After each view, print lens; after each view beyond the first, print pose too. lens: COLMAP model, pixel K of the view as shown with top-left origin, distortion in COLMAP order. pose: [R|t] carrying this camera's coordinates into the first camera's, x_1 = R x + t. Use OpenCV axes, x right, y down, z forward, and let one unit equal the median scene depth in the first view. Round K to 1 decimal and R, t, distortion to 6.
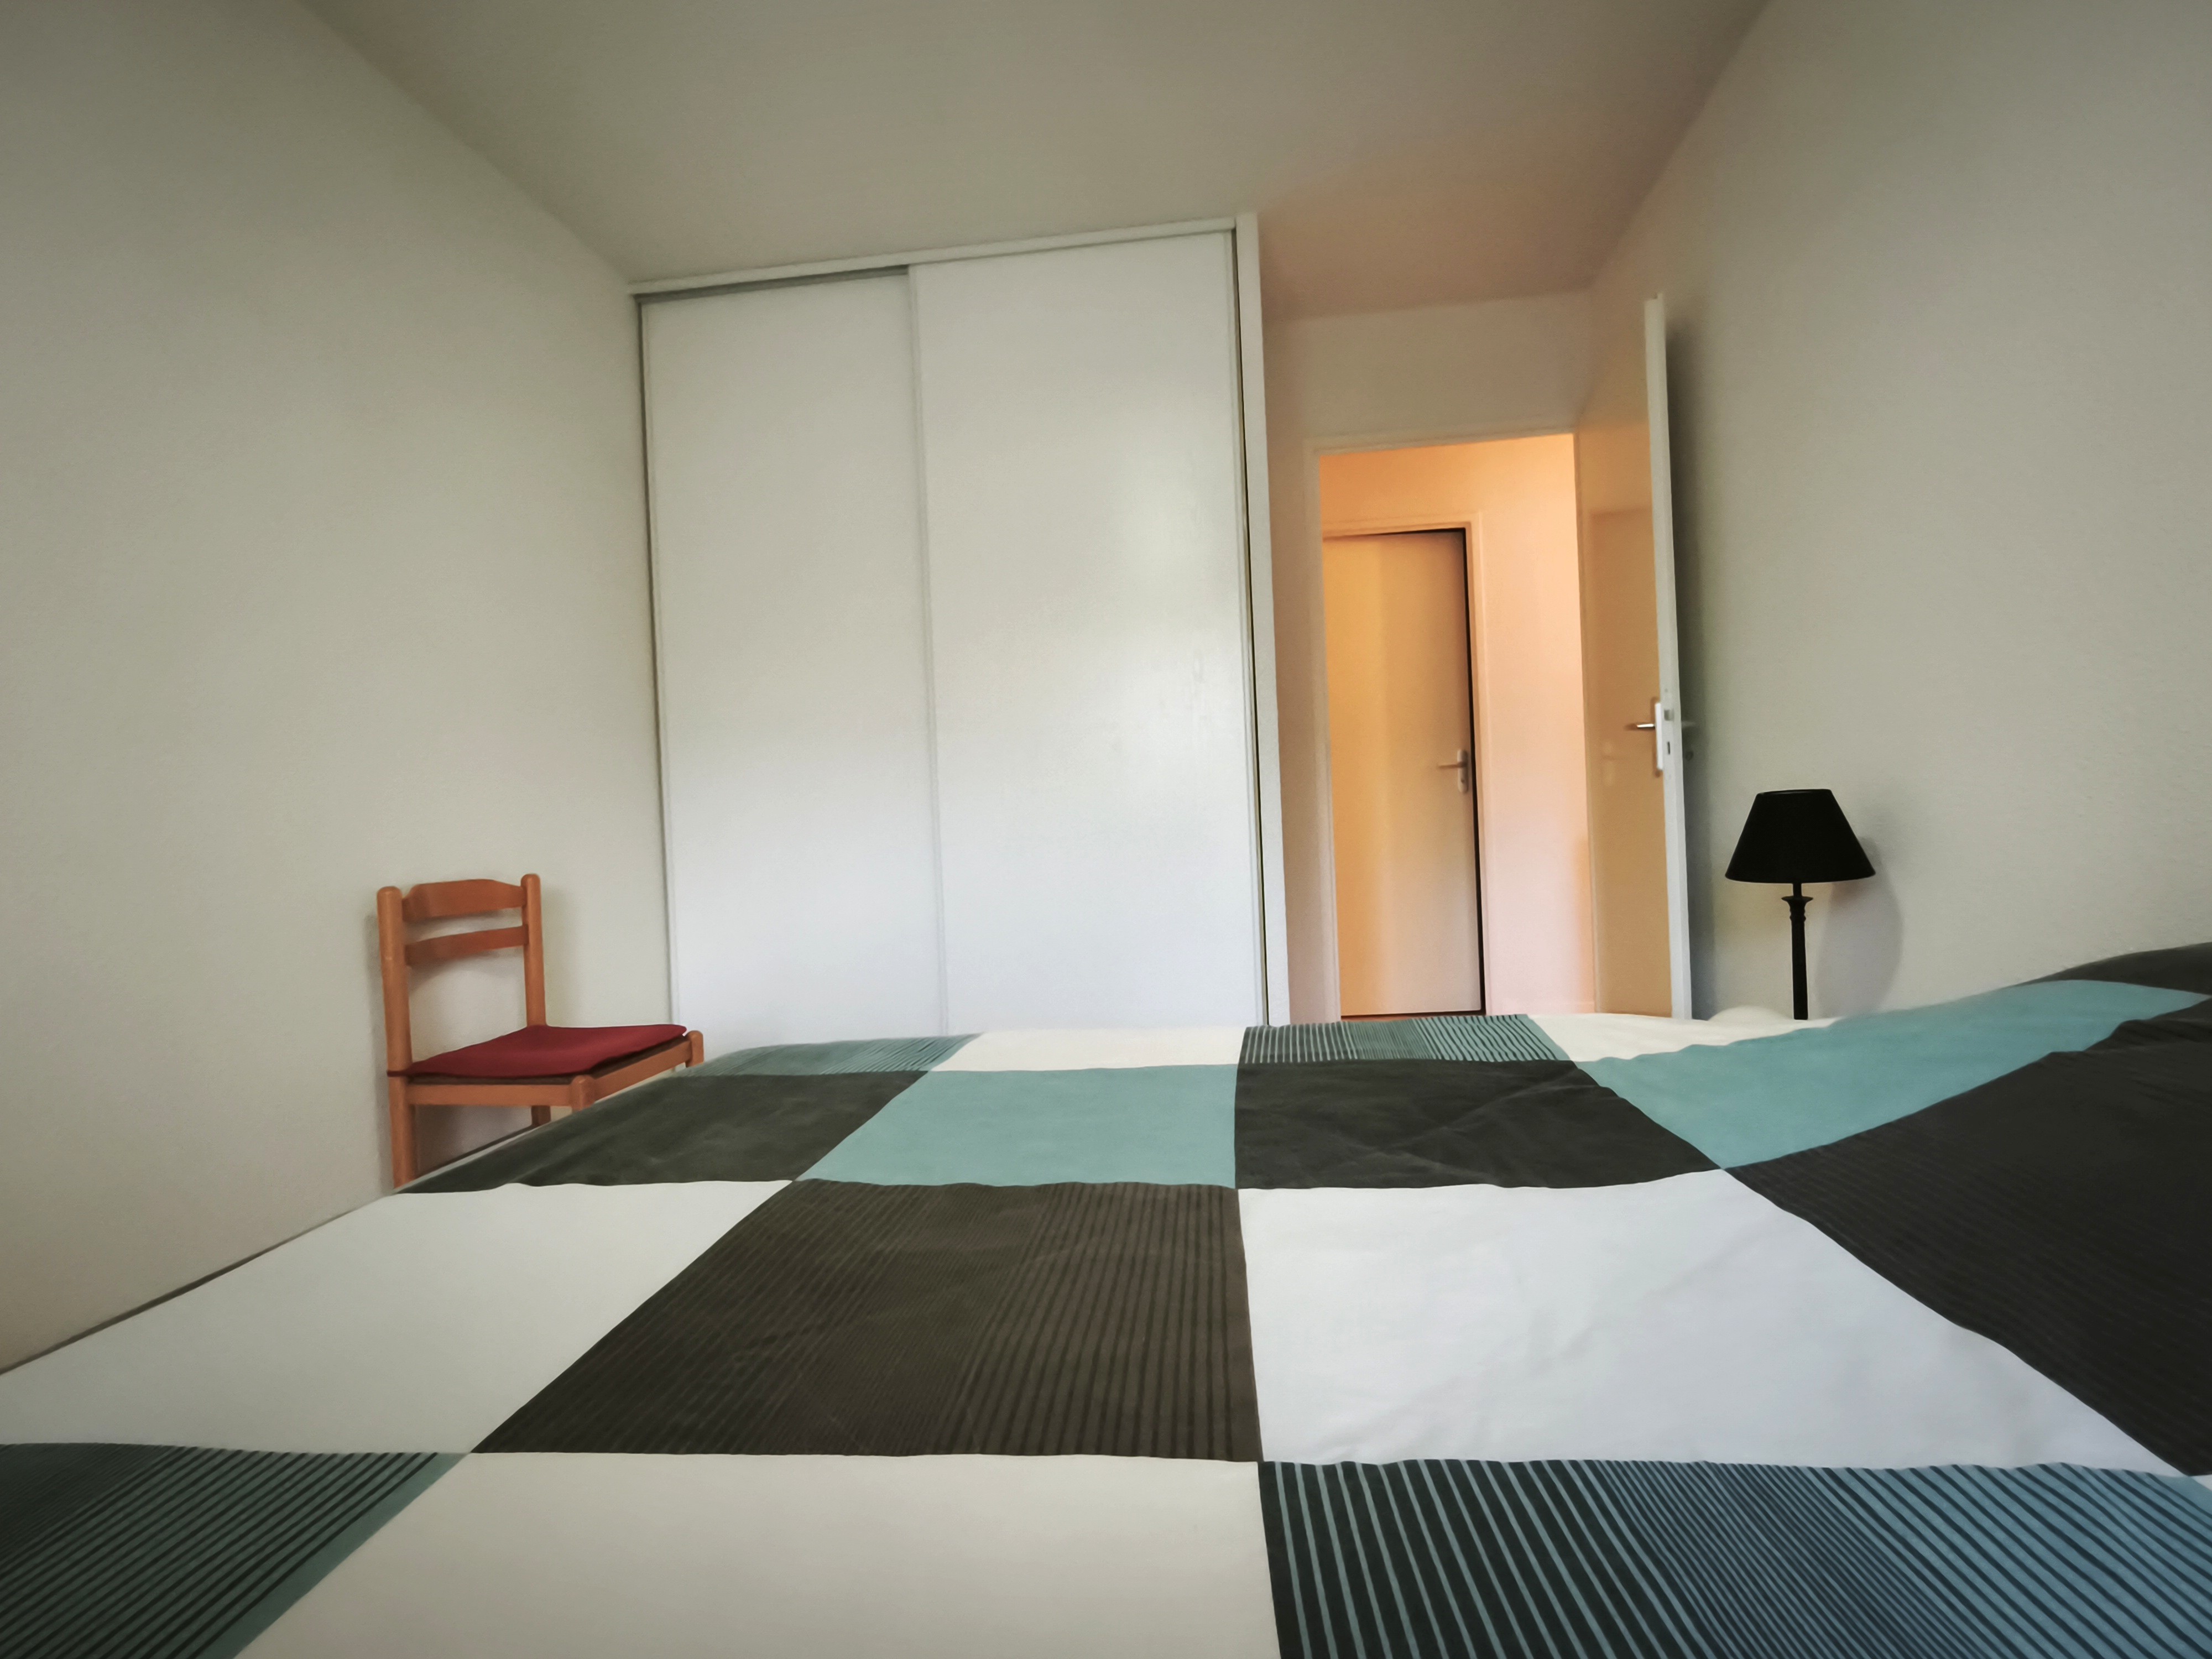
lens RADIAL K [[939.5, 0, 1112.0], [0, 939.5, 823.0], [0, 0, 1]] dist [0.000483, -0.001024]
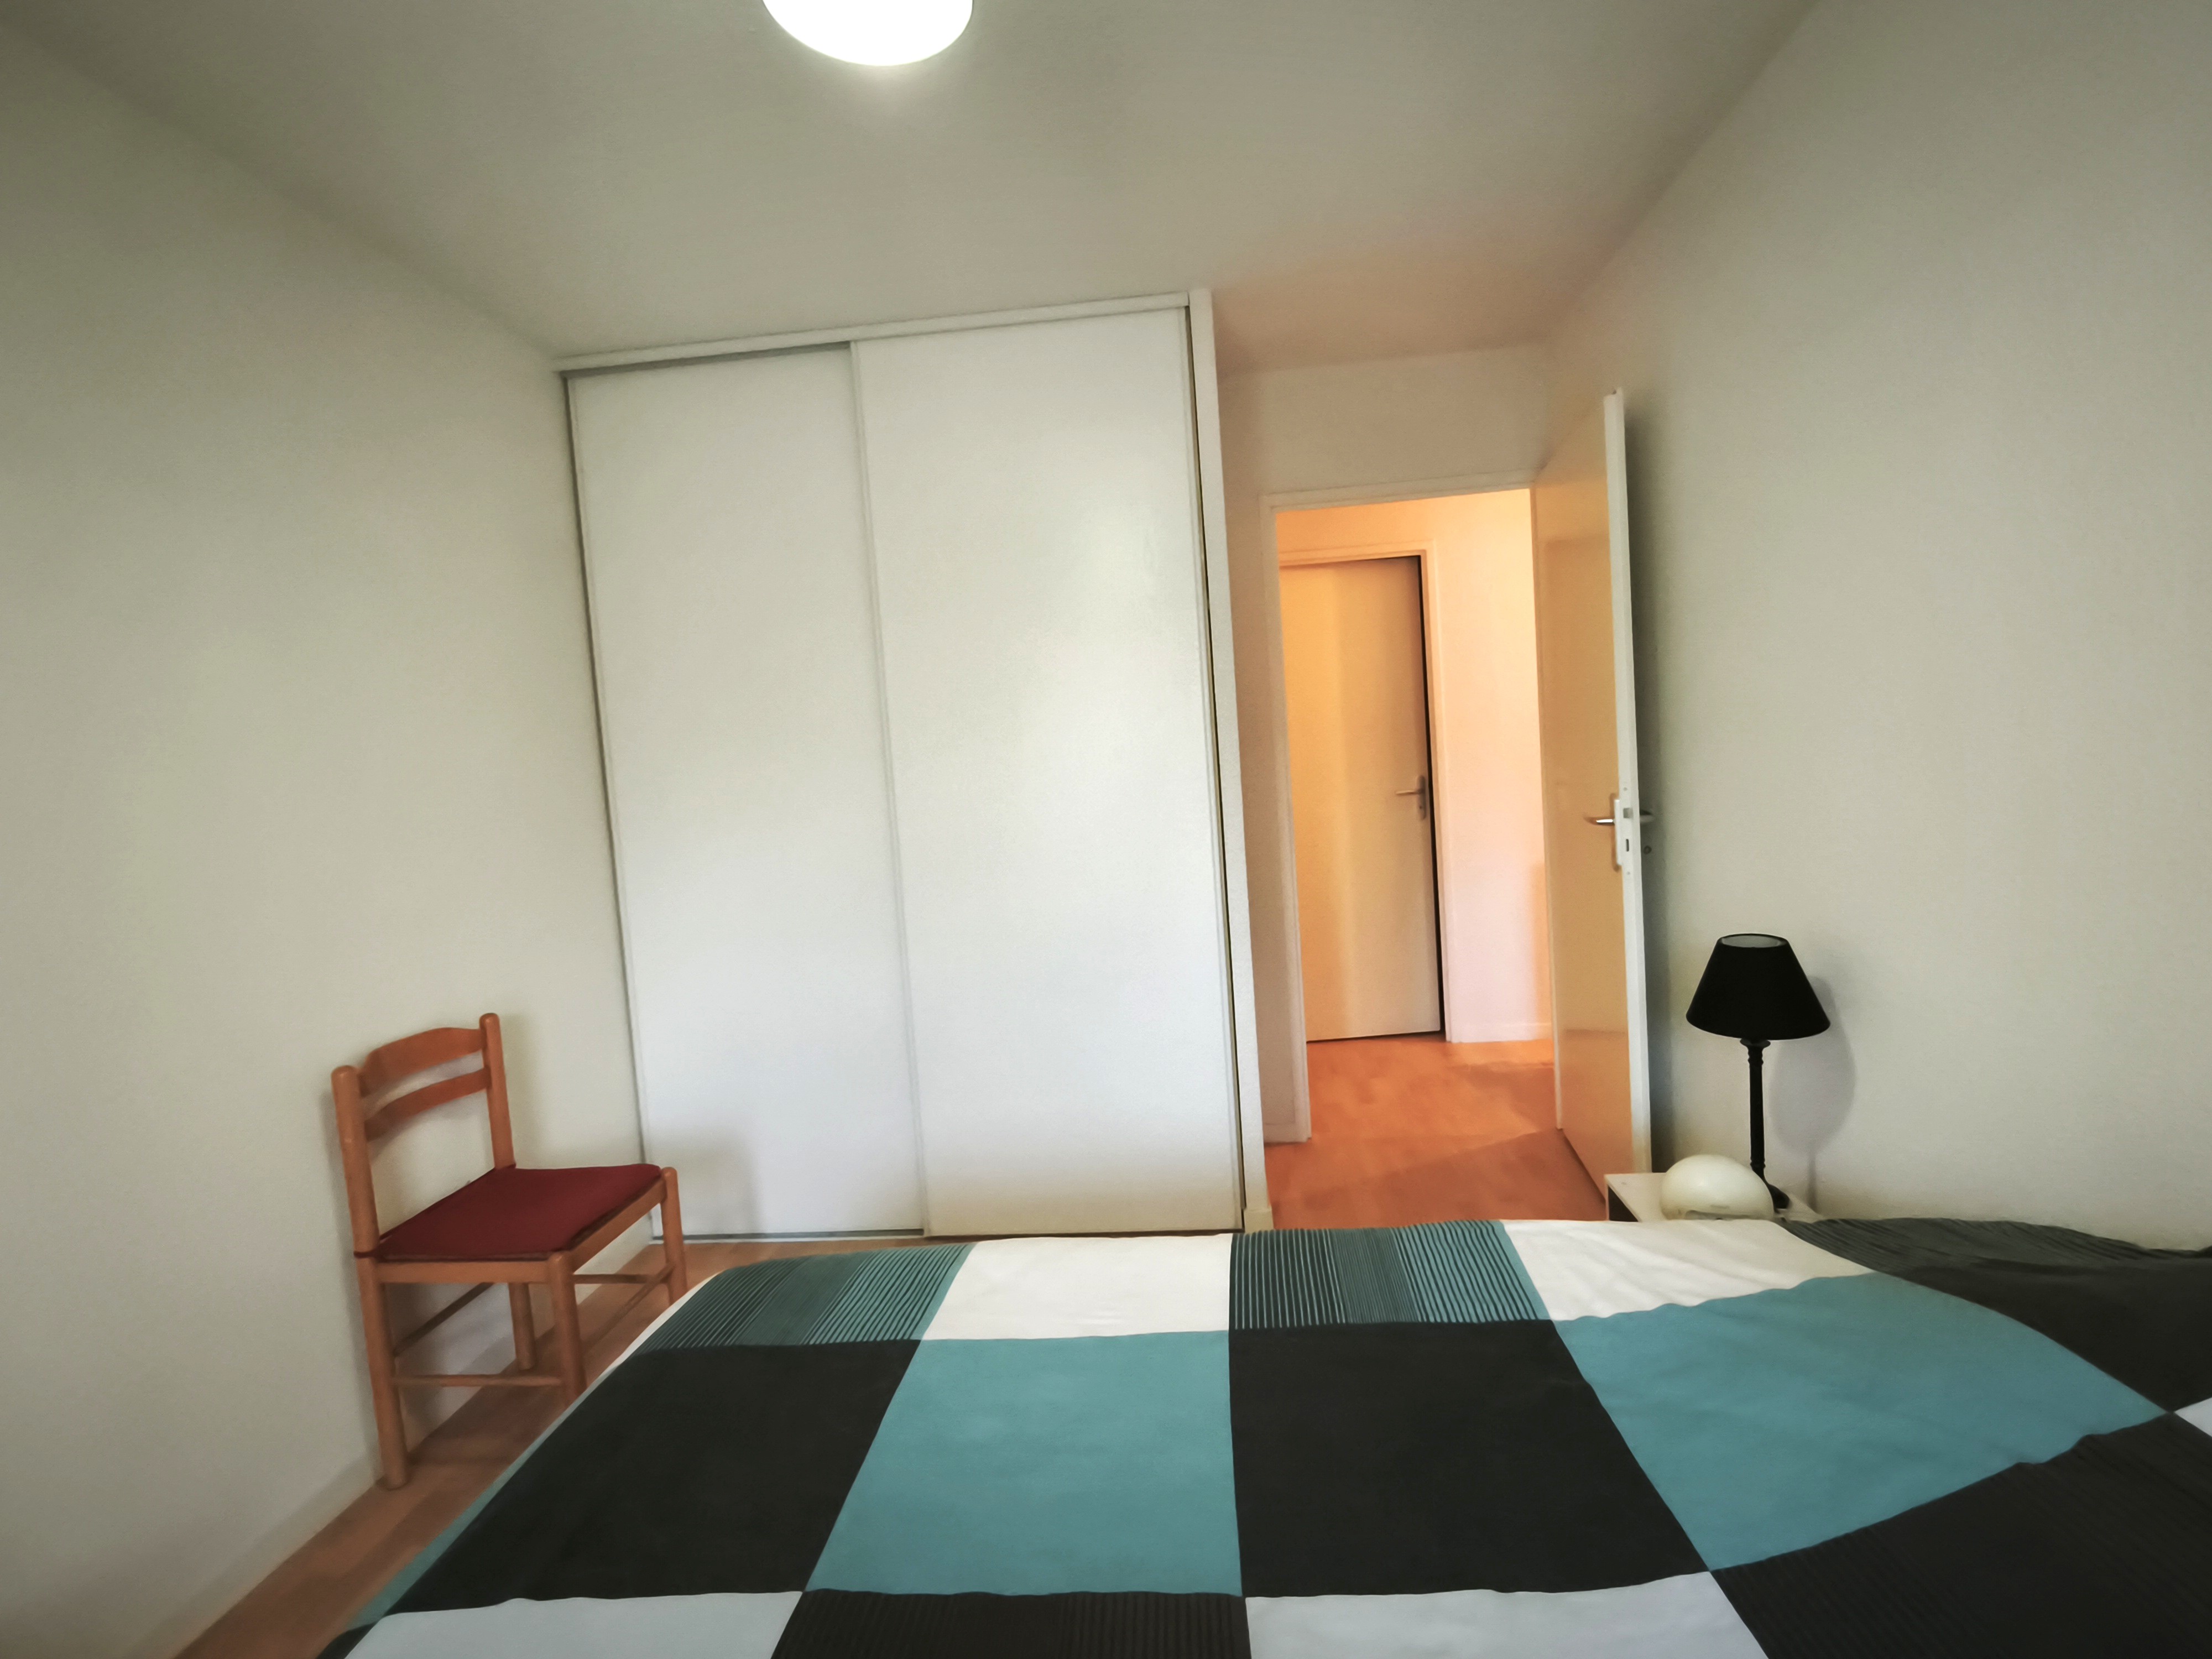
lens RADIAL K [[940.4, 0, 1106.0], [0, 940.4, 829.5], [0, 0, 1]] dist [0.000126, -0.000164]
pose [[0.998741, -0.031256, 0.039228, -0.010567], [0.029197, 0.998219, 0.052026, -0.167388], [-0.040784, -0.050816, 0.997875, 0.008904]]
